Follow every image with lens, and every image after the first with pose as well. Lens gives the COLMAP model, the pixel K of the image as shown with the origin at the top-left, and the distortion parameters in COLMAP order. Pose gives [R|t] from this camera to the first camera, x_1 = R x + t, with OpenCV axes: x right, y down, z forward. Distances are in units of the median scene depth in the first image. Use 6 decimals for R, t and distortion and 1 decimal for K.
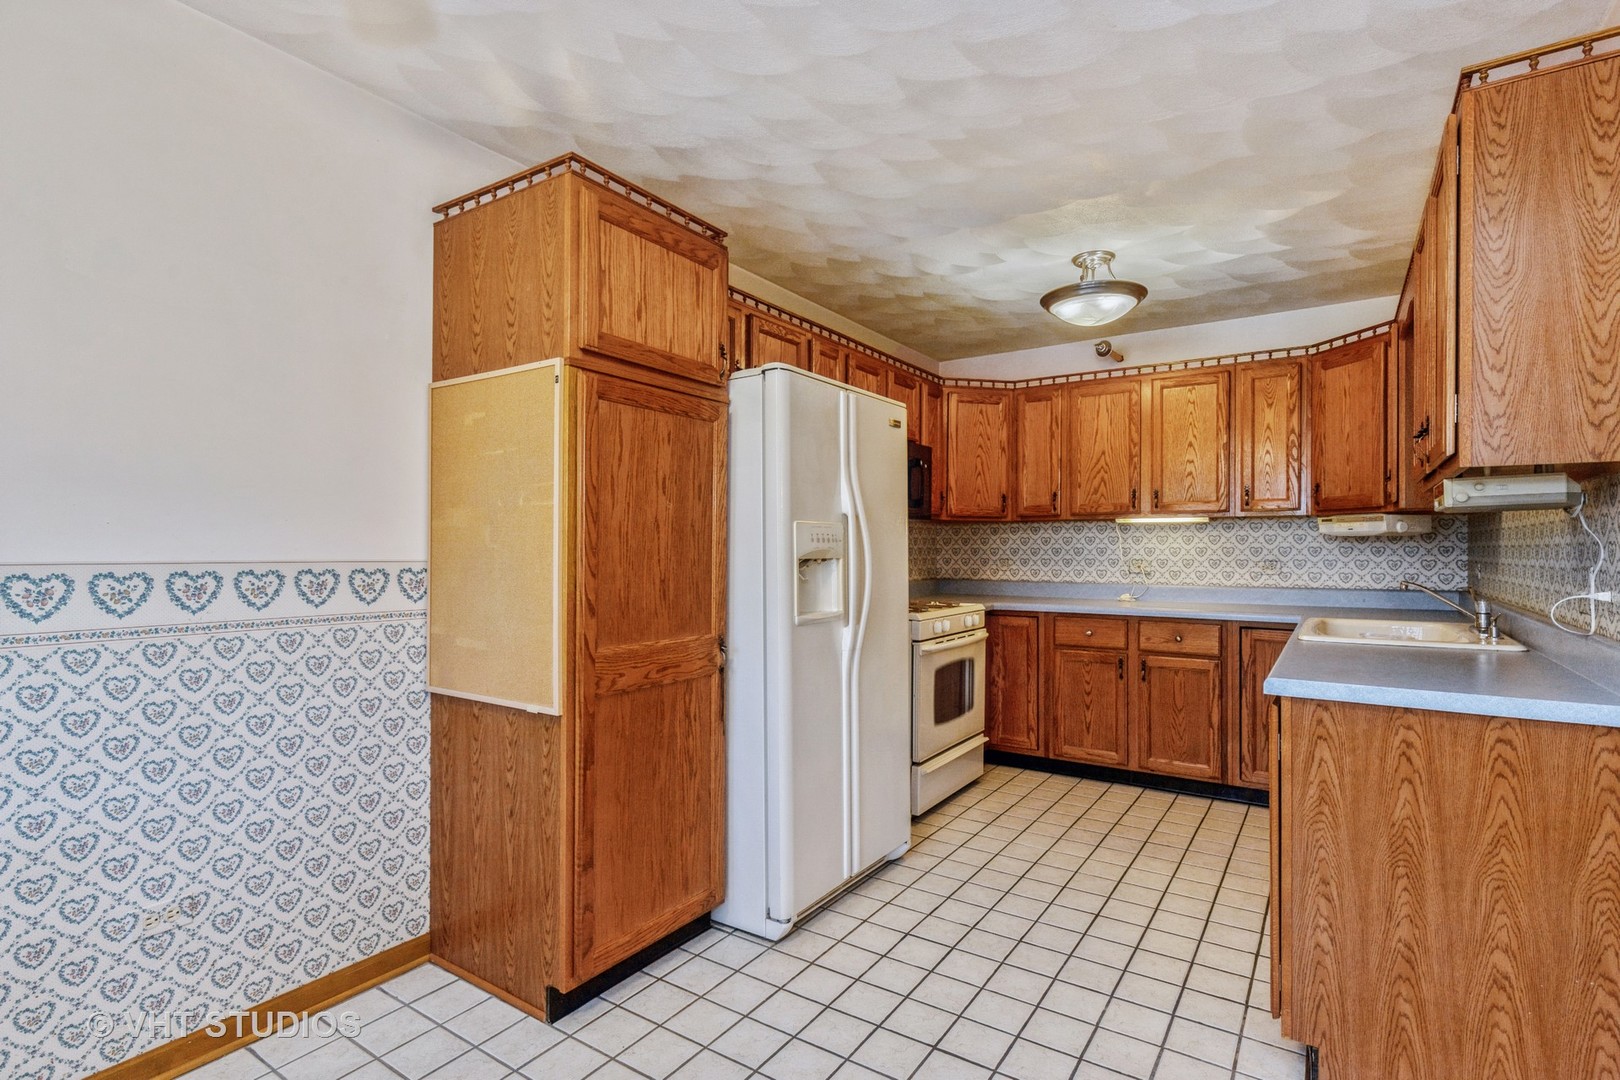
lens RADIAL K [[782.7, 0, 824.8], [0, 782.7, 546.2], [0, 0, 1]] dist [0.001163, -0.000919]
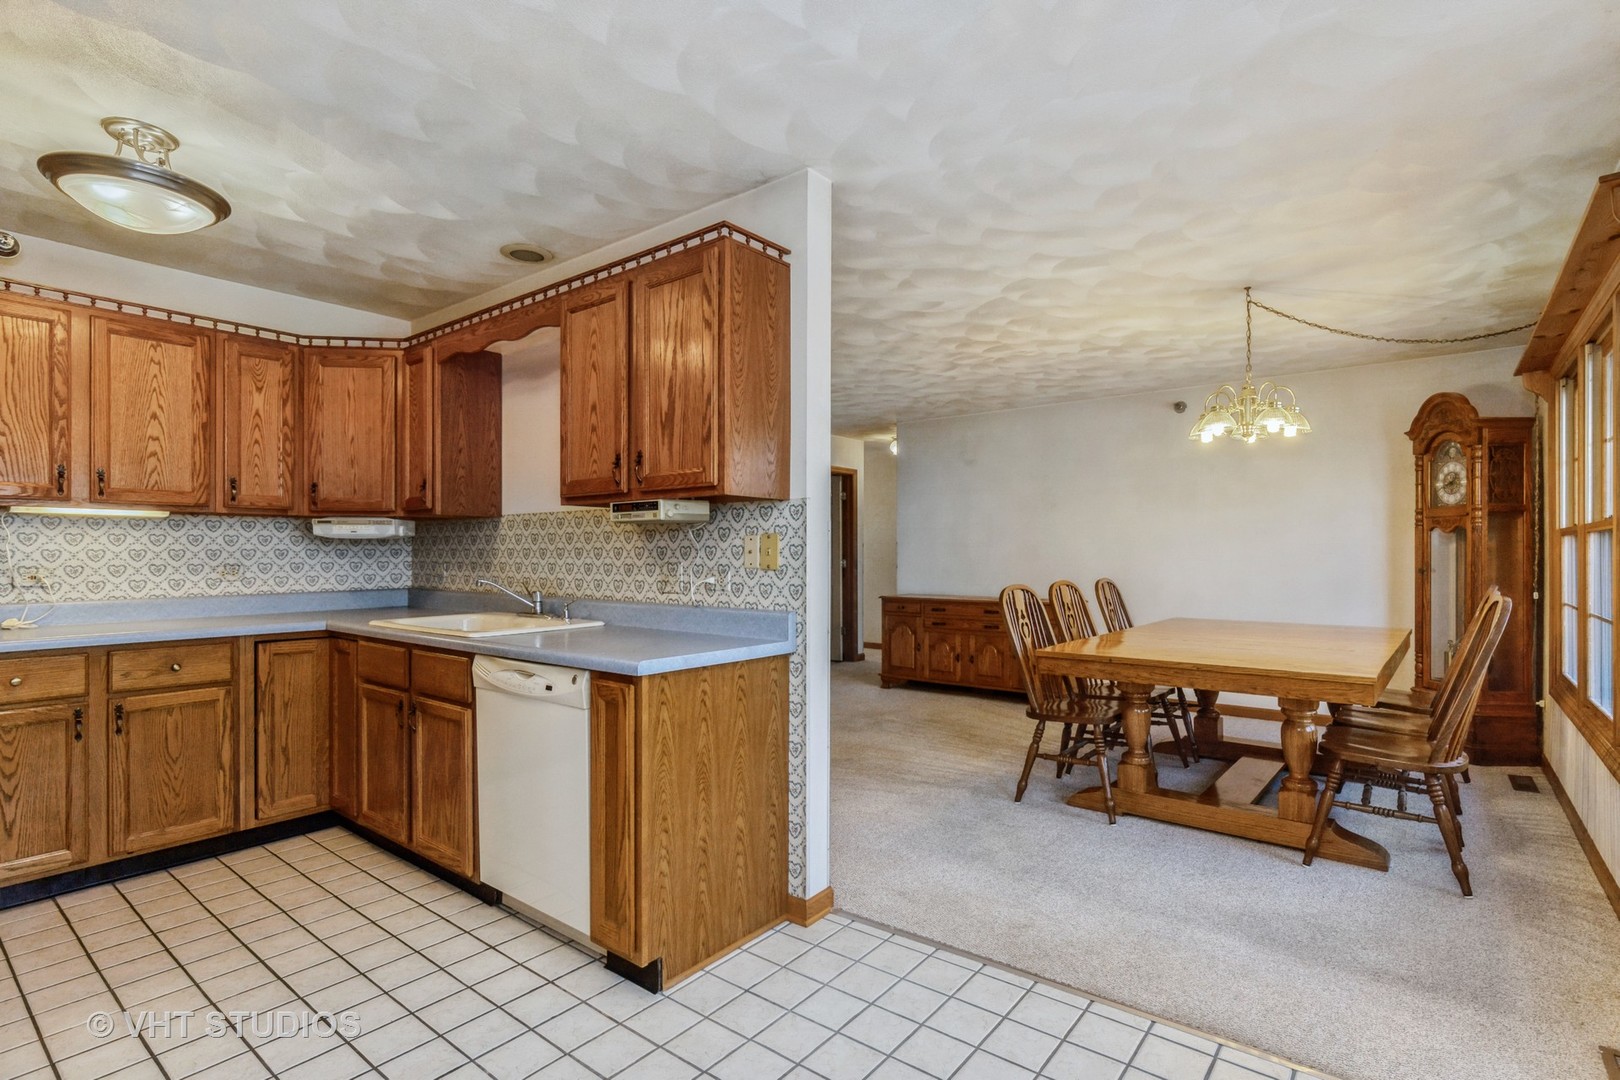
lens RADIAL K [[782.7, 0, 817.3], [0, 782.7, 549.0], [0, 0, 1]] dist [0.001163, -0.000919]
pose [[0.082767, 0.003633, 0.996562, -0.264992], [-0.002432, 0.999991, -0.003443, 0.002360], [-0.996566, -0.002139, 0.082775, 0.301016]]
